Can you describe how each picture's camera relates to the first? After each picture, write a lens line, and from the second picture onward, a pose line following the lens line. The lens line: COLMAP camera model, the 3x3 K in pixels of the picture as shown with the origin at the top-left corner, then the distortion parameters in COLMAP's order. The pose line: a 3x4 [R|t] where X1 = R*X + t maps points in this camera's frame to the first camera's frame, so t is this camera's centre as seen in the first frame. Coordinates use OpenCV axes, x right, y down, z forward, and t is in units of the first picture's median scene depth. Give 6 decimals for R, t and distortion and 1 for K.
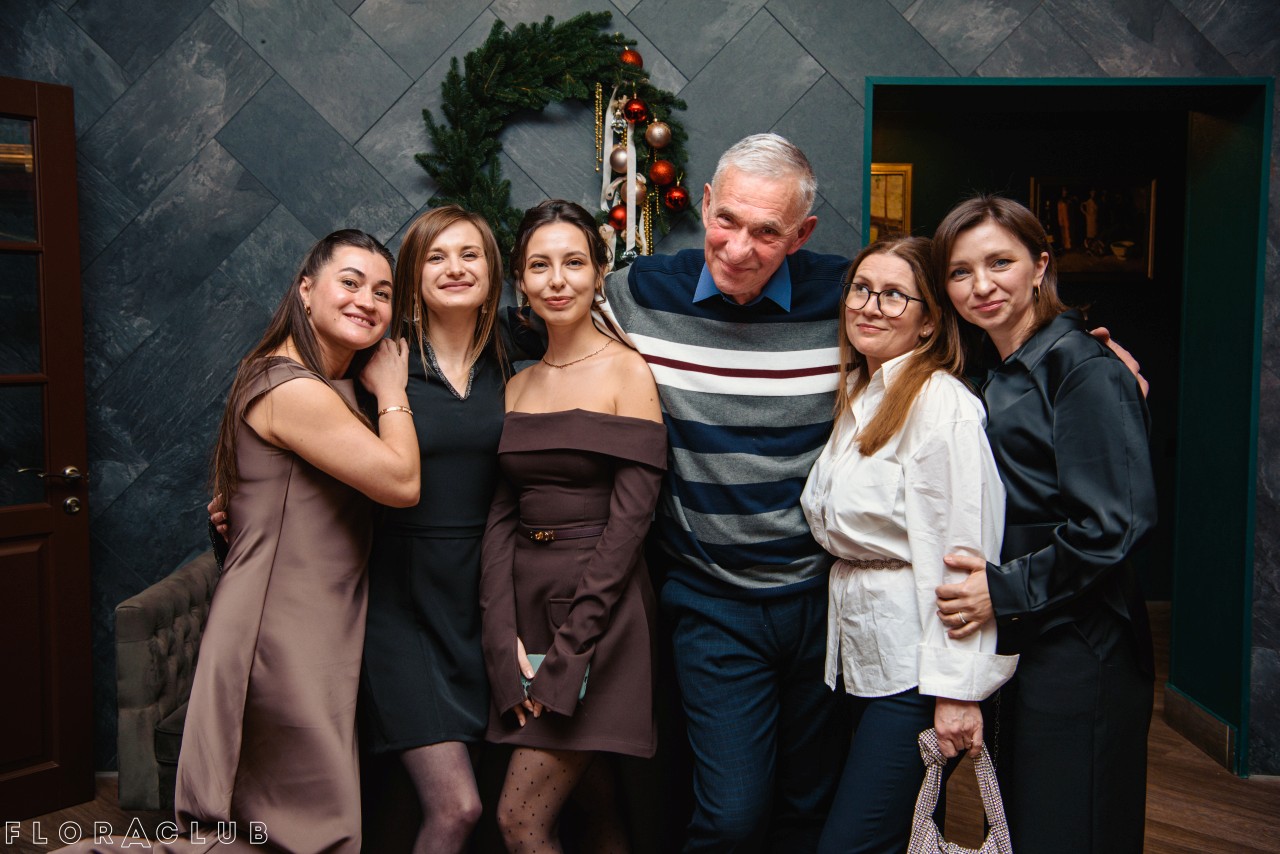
lens RADIAL K [[1278.7, 0, 639.7], [0, 1278.7, 423.6], [0, 0, 1]] dist [0.260319, 0.000000]
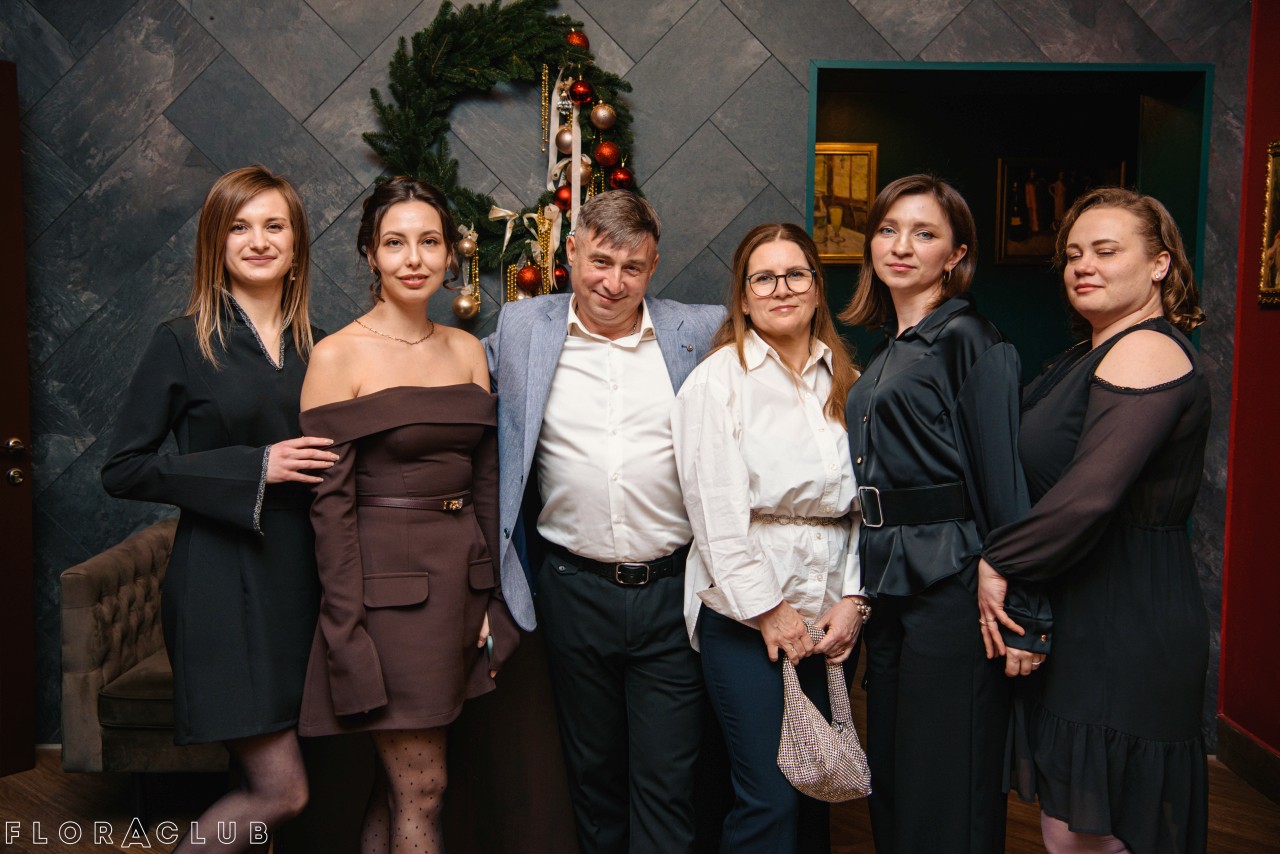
lens RADIAL K [[1436.1, 0, 640.7], [0, 1436.1, 419.9], [0, 0, 1]] dist [0.341683, 0.000000]
pose [[0.999886, 0.008071, -0.012765, 0.057768], [-0.008066, 0.999967, 0.000377, 0.013216], [0.012767, -0.000274, 0.999918, -0.134668]]
